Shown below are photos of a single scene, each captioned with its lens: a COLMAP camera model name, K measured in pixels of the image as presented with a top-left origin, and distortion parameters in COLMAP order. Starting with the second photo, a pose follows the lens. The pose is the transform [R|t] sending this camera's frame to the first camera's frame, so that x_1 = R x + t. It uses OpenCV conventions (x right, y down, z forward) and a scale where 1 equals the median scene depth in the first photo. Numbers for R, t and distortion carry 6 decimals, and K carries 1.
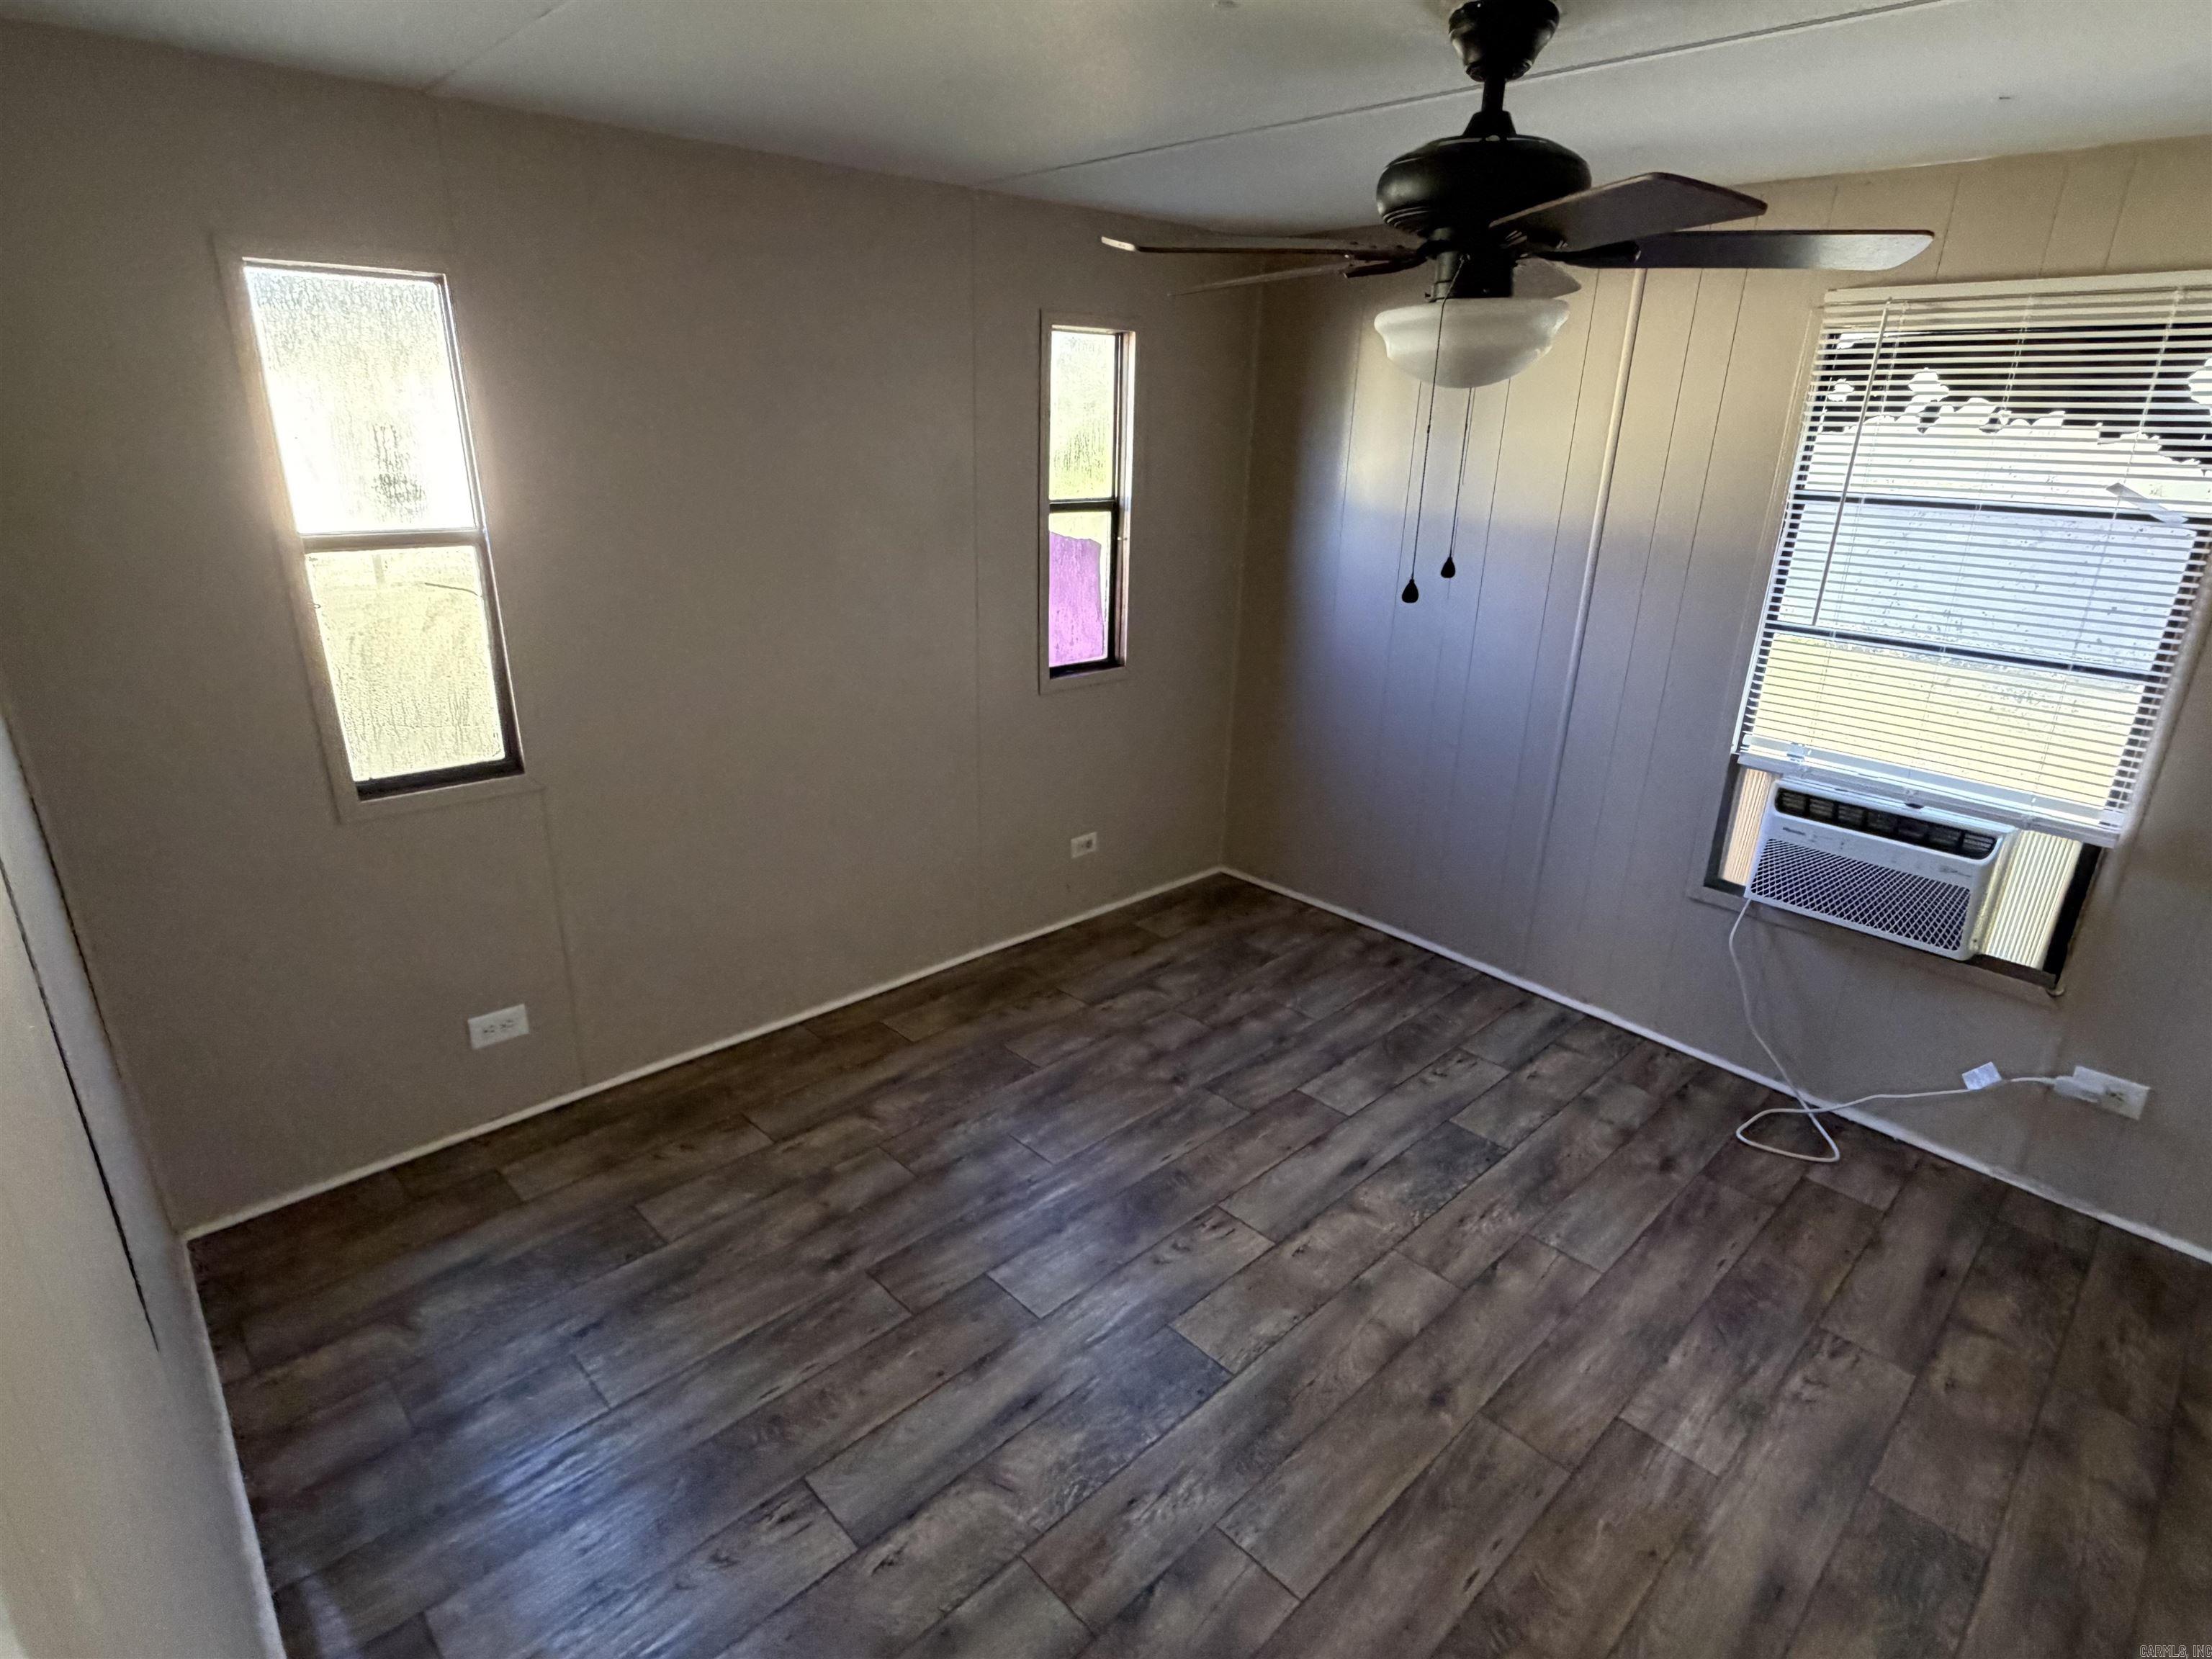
lens RADIAL K [[1138.4, 0, 1118.8], [0, 1138.4, 824.7], [0, 0, 1]] dist [0.009358, -0.007165]
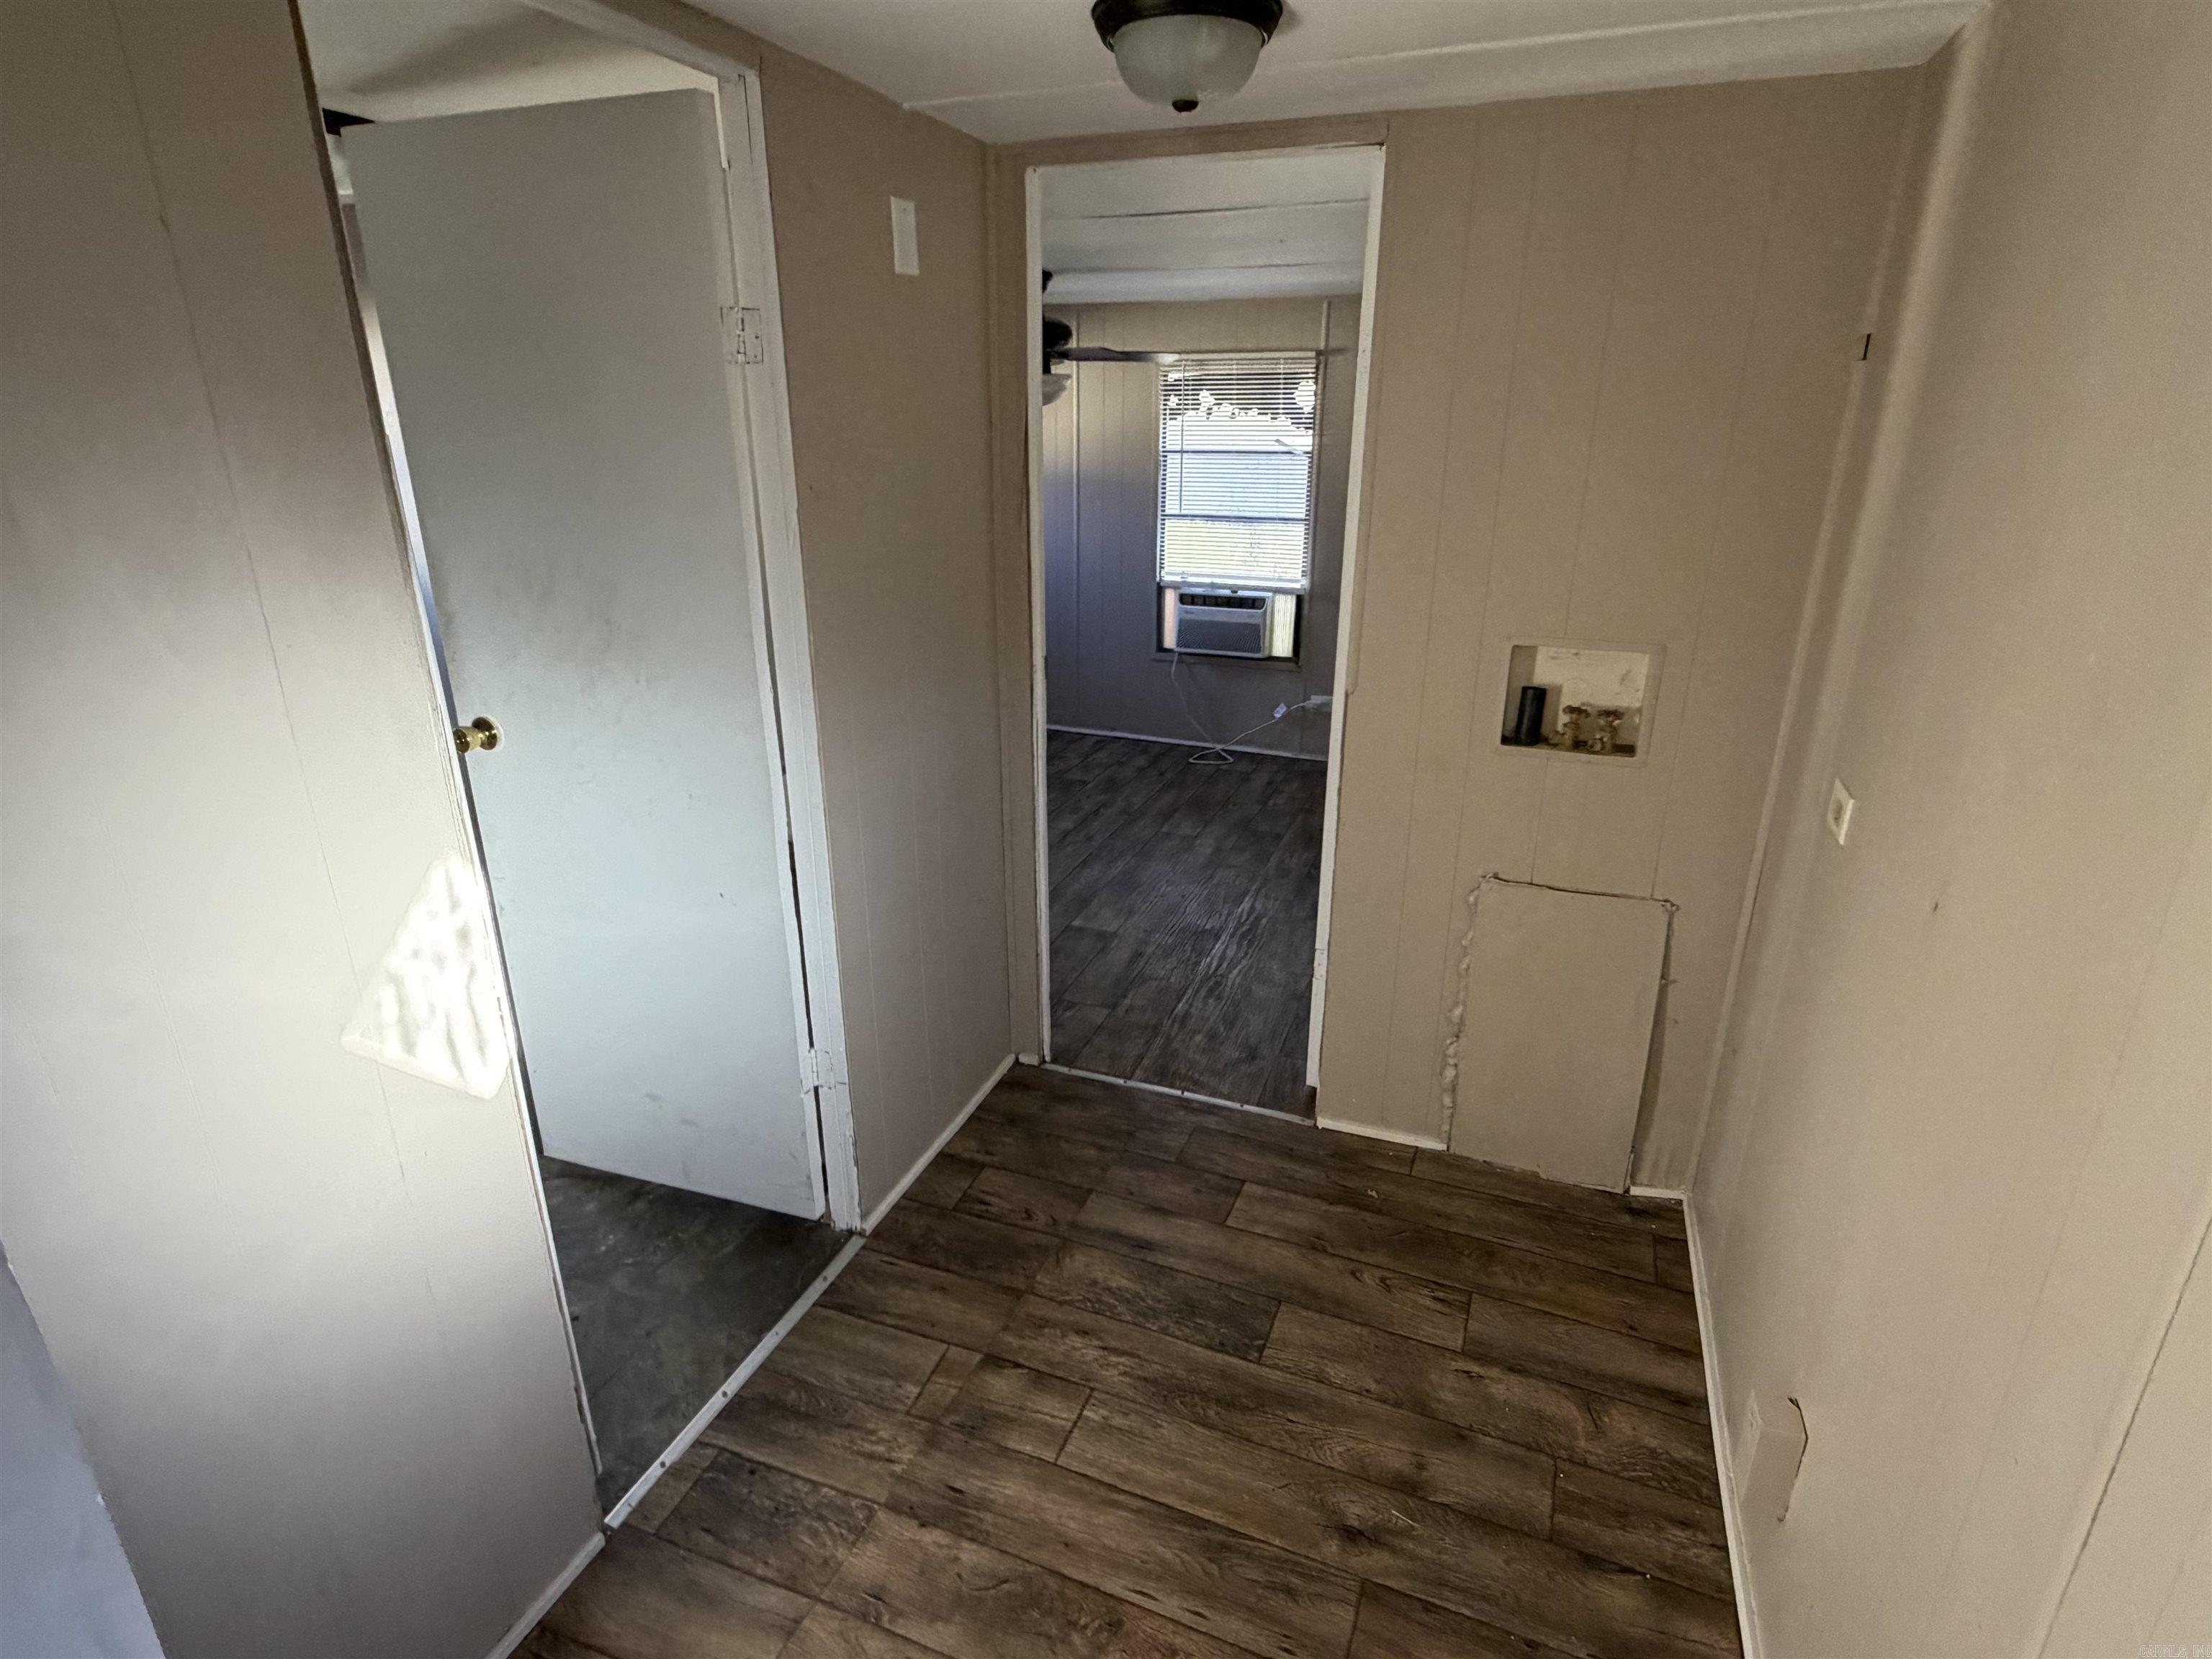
lens RADIAL K [[1138.4, 0, 1104.2], [0, 1138.4, 822.7], [0, 0, 1]] dist [0.009358, -0.007165]
pose [[0.898836, -0.167832, 0.404878, -0.440371], [0.166670, 0.985265, 0.038405, 0.270758], [-0.405357, 0.032961, 0.913564, -0.798674]]
